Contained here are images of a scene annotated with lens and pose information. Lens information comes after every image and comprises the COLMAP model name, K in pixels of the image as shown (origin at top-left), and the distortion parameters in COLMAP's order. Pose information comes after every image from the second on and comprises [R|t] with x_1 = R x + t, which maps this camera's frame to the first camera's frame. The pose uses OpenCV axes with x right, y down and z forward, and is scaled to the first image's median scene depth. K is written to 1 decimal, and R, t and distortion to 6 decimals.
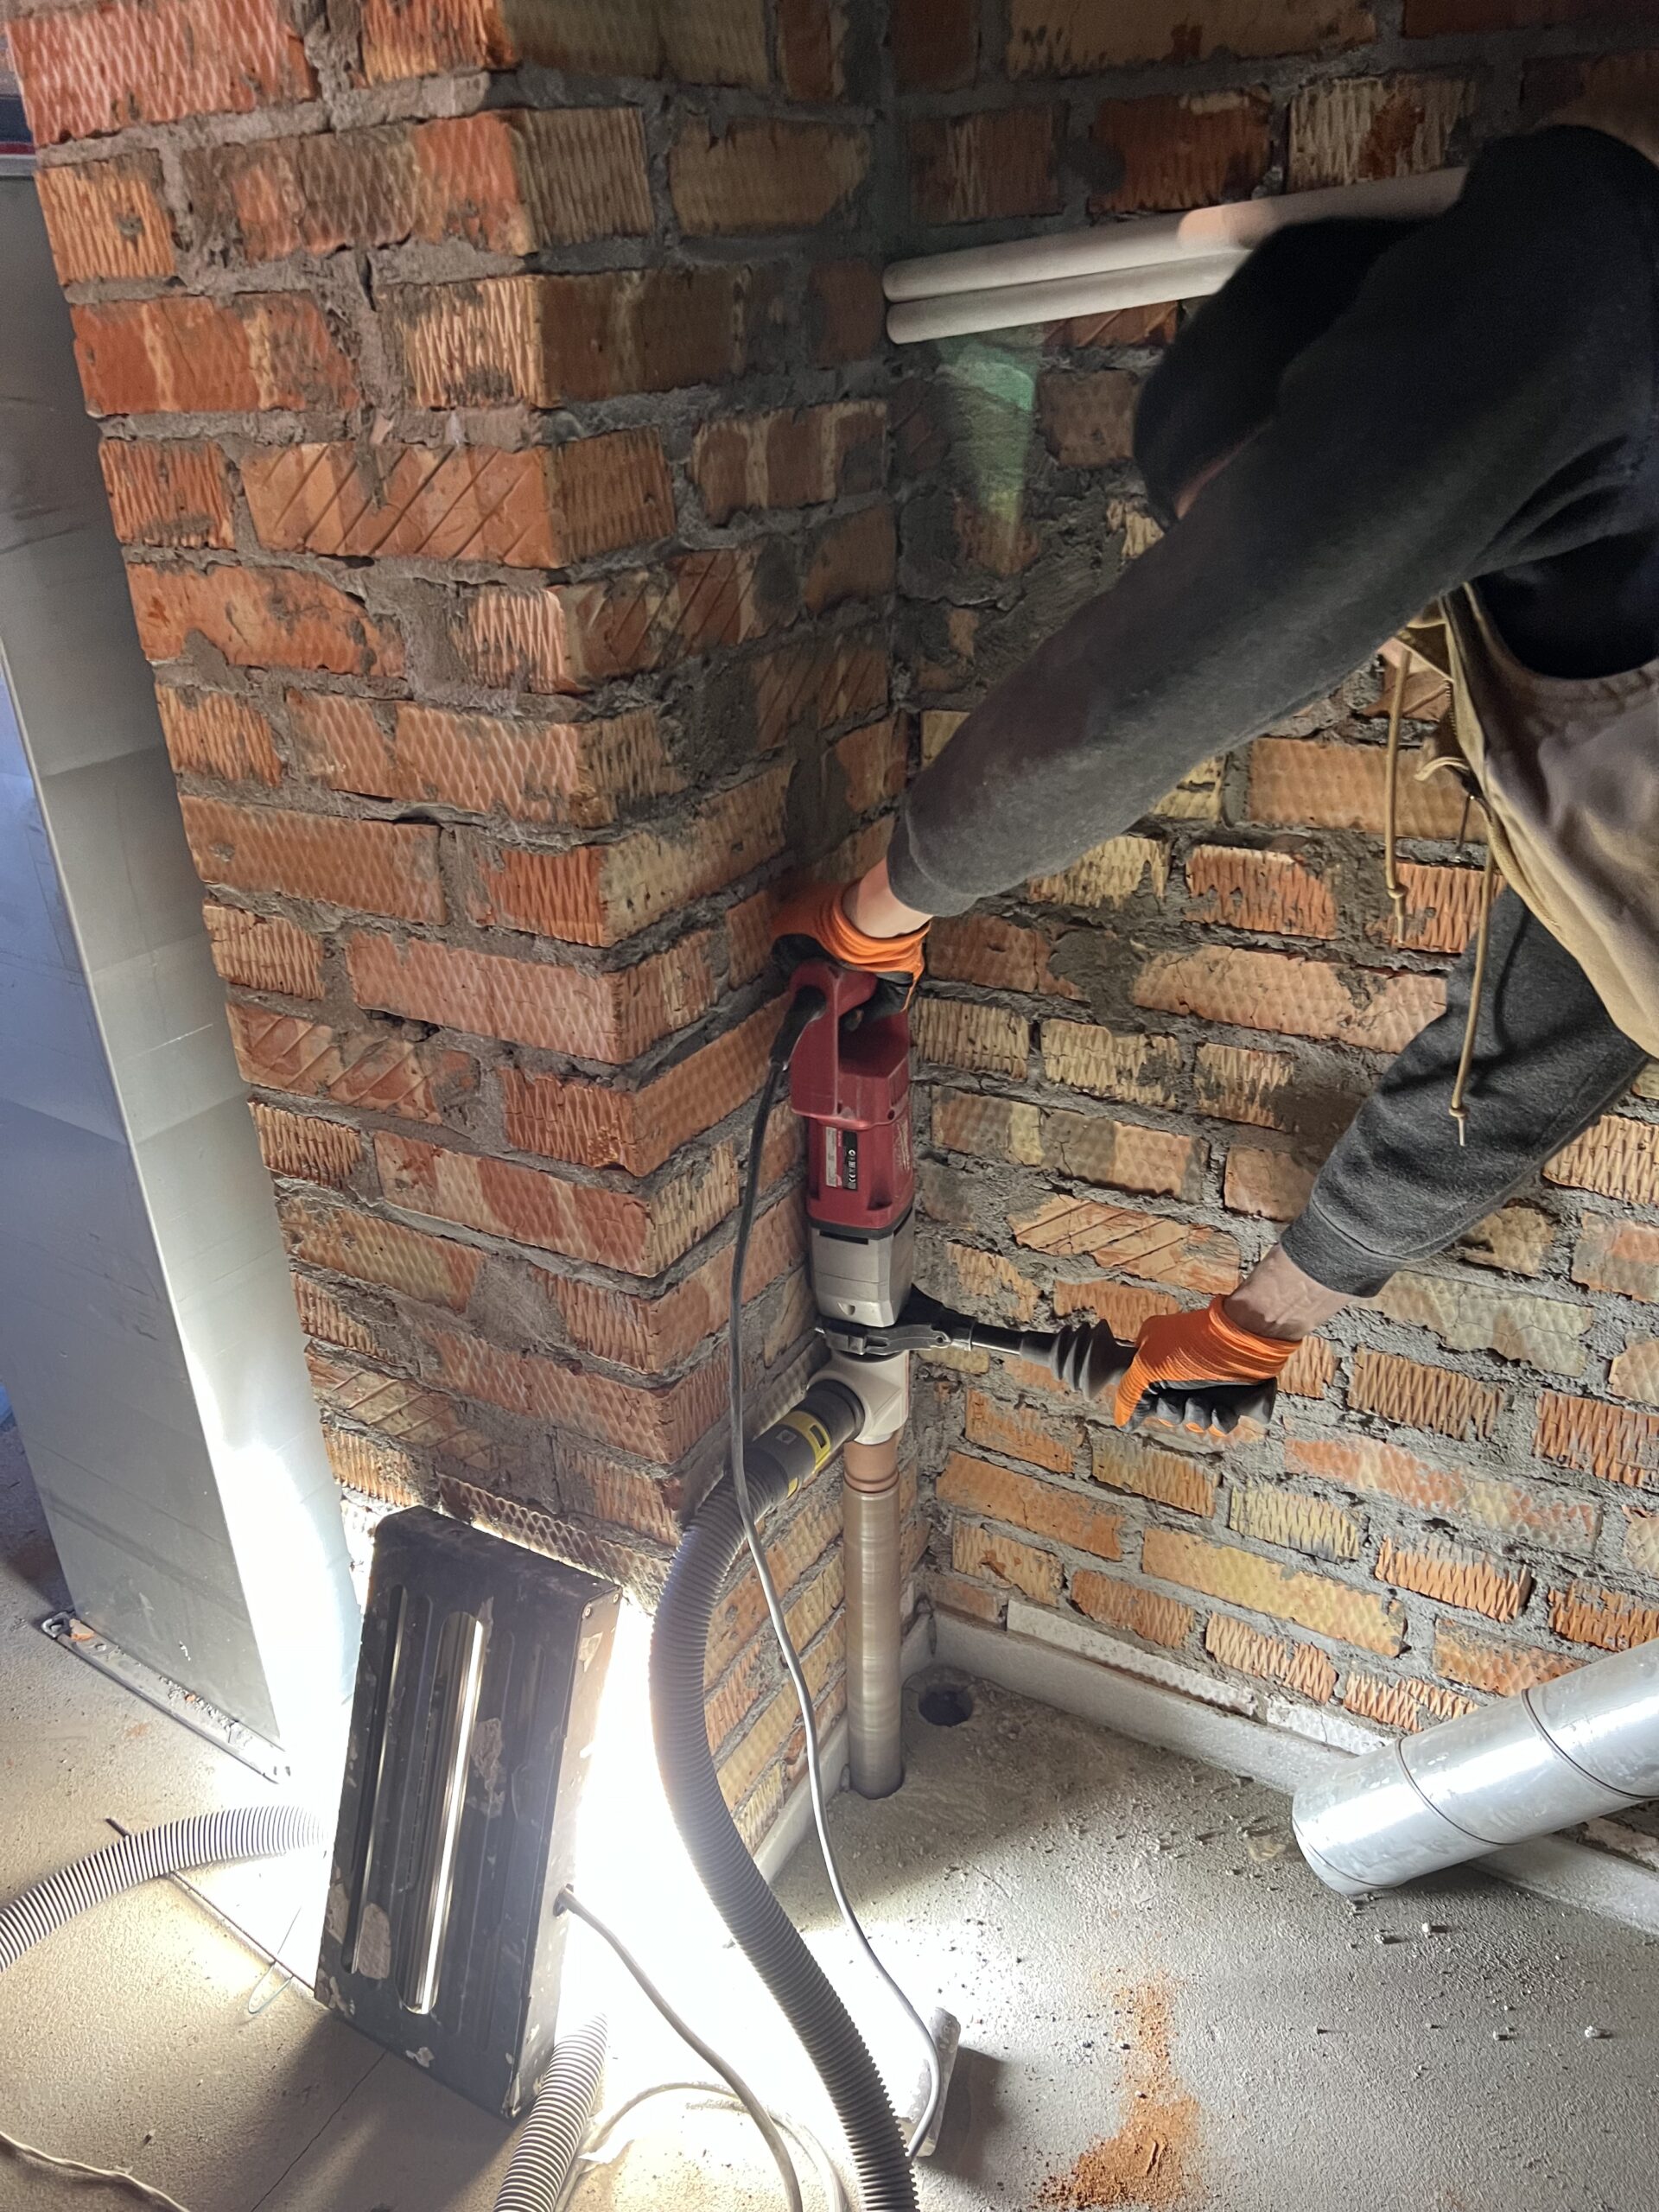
lens RADIAL K [[1676.7, 0, 823.4], [0, 1676.7, 1112.1], [0, 0, 1]] dist [0.032783, -0.023529]
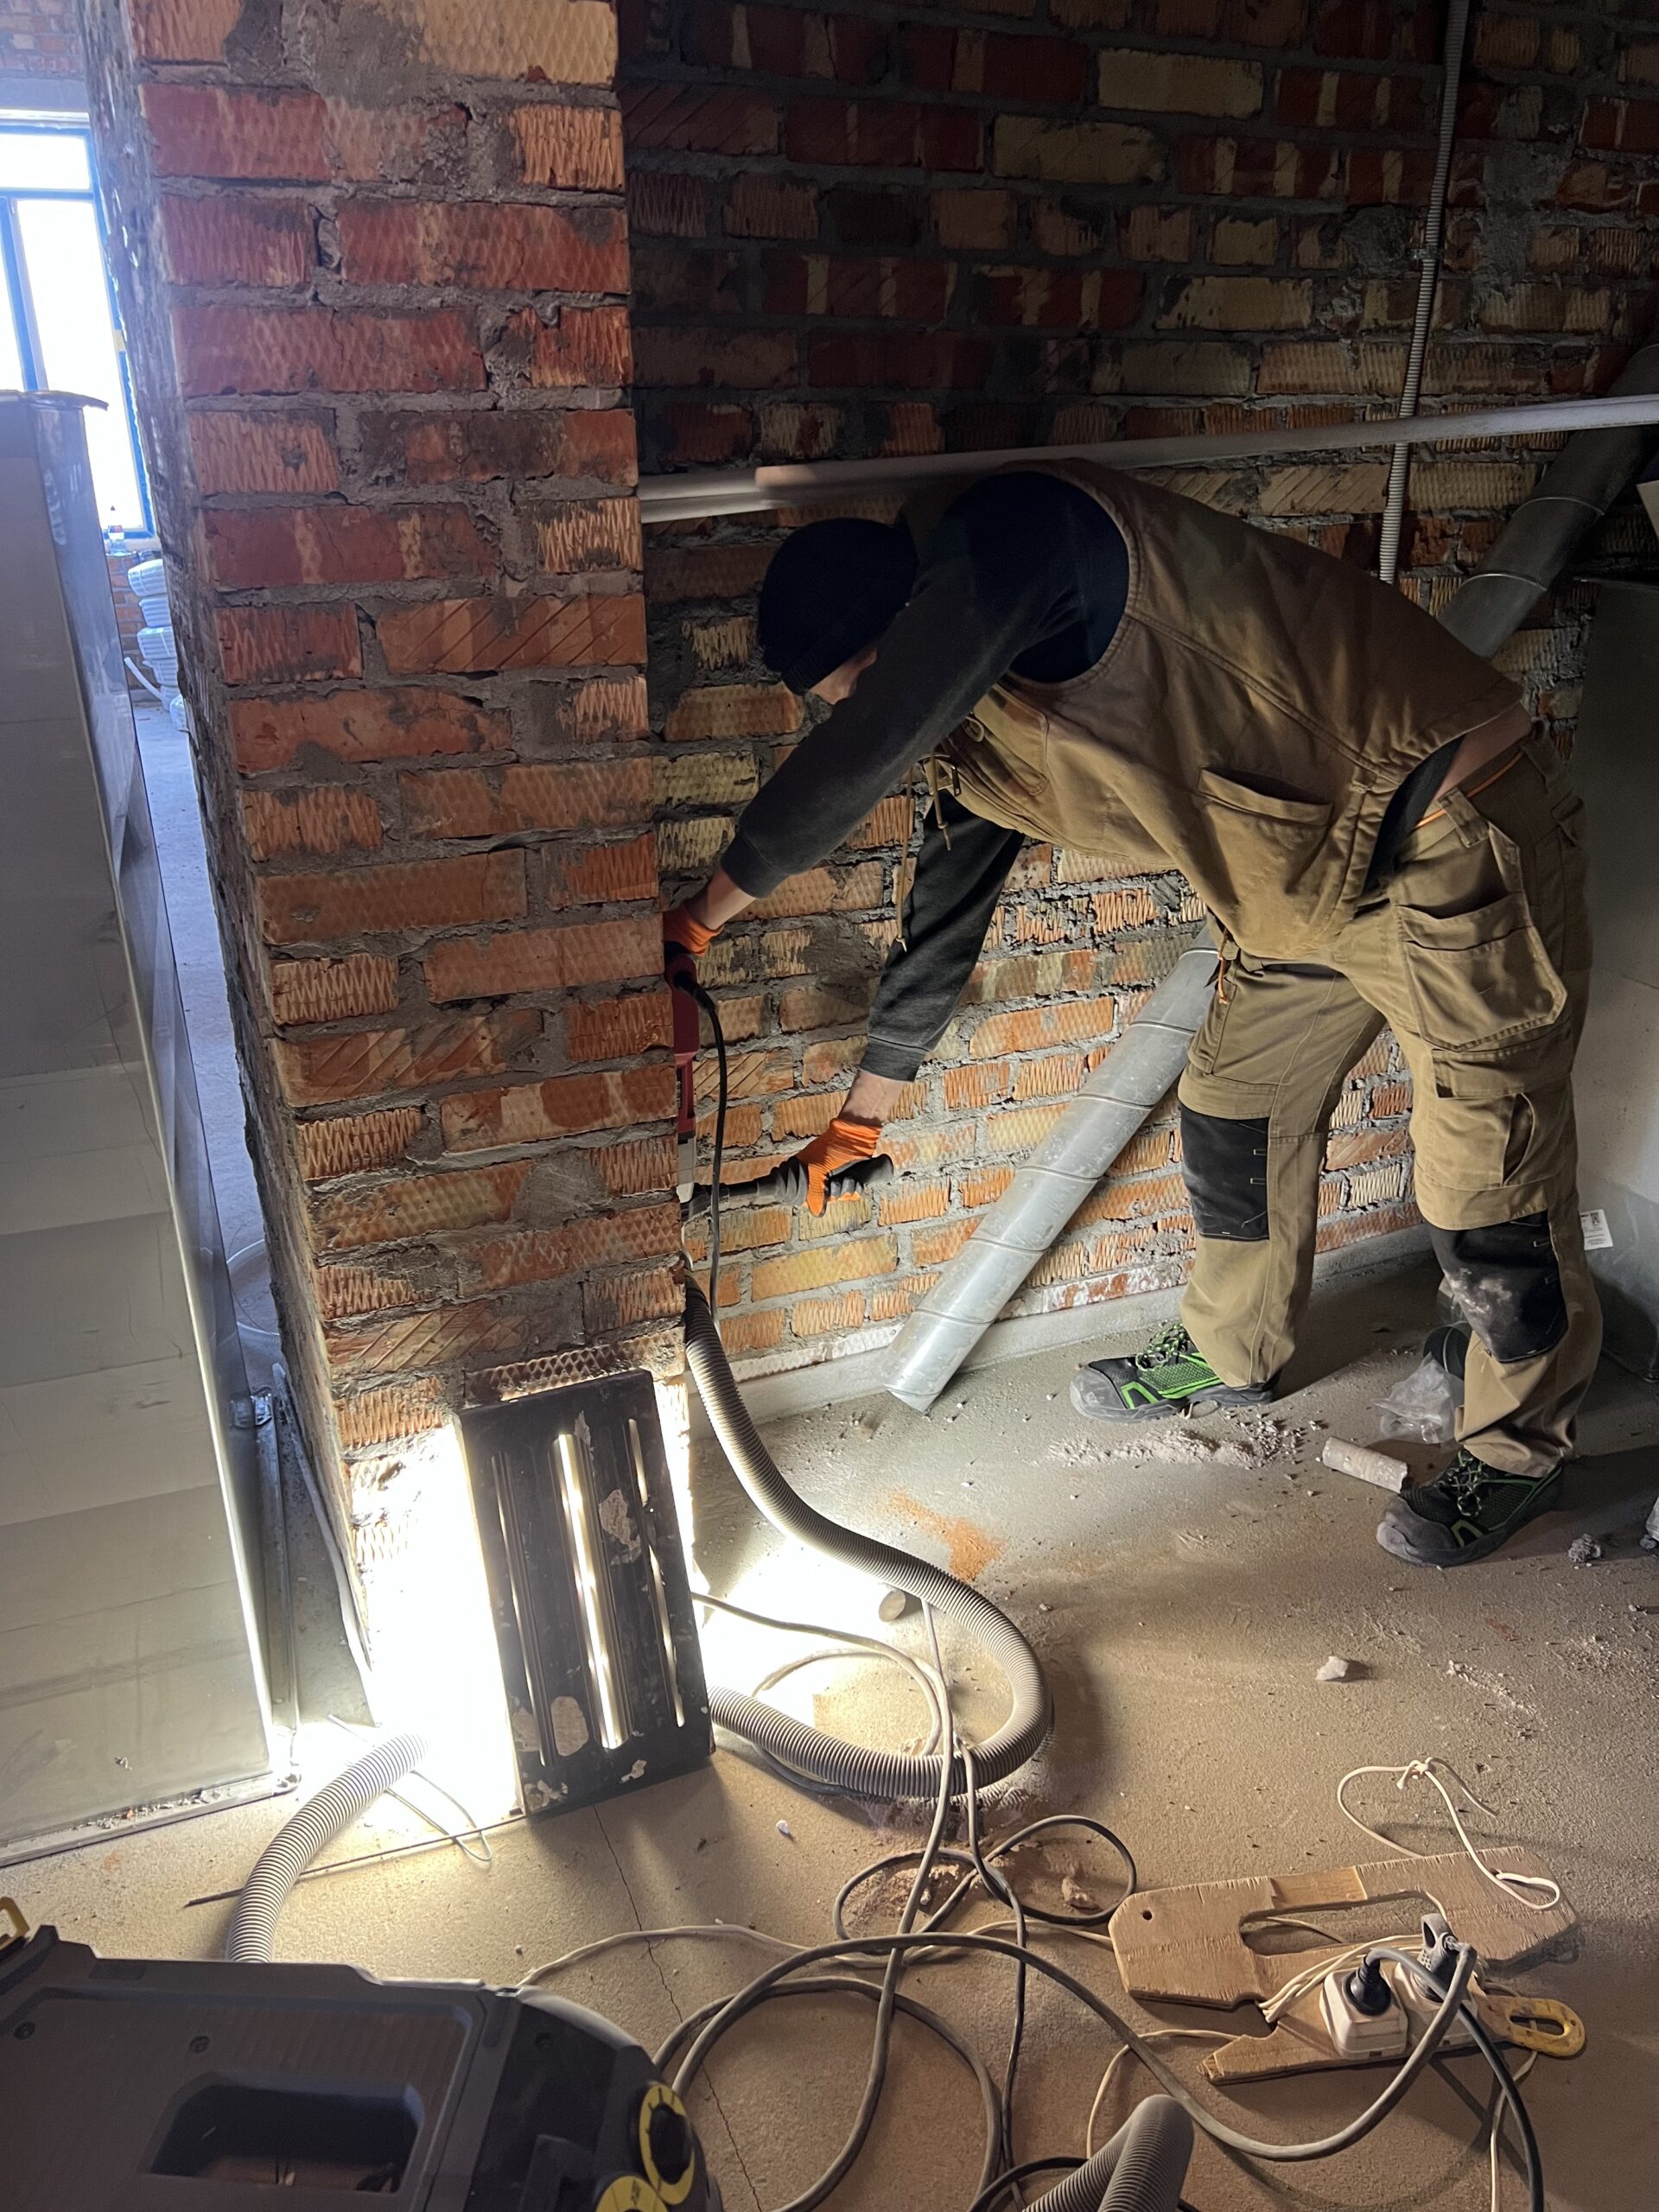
lens RADIAL K [[1676.7, 0, 827.1], [0, 1676.7, 1103.4], [0, 0, 1]] dist [0.032783, -0.023529]
pose [[0.585104, -0.264465, 0.766623, -1.319444], [0.339209, 0.938473, 0.064857, 0.037820], [-0.736608, 0.222097, 0.638813, -0.096961]]
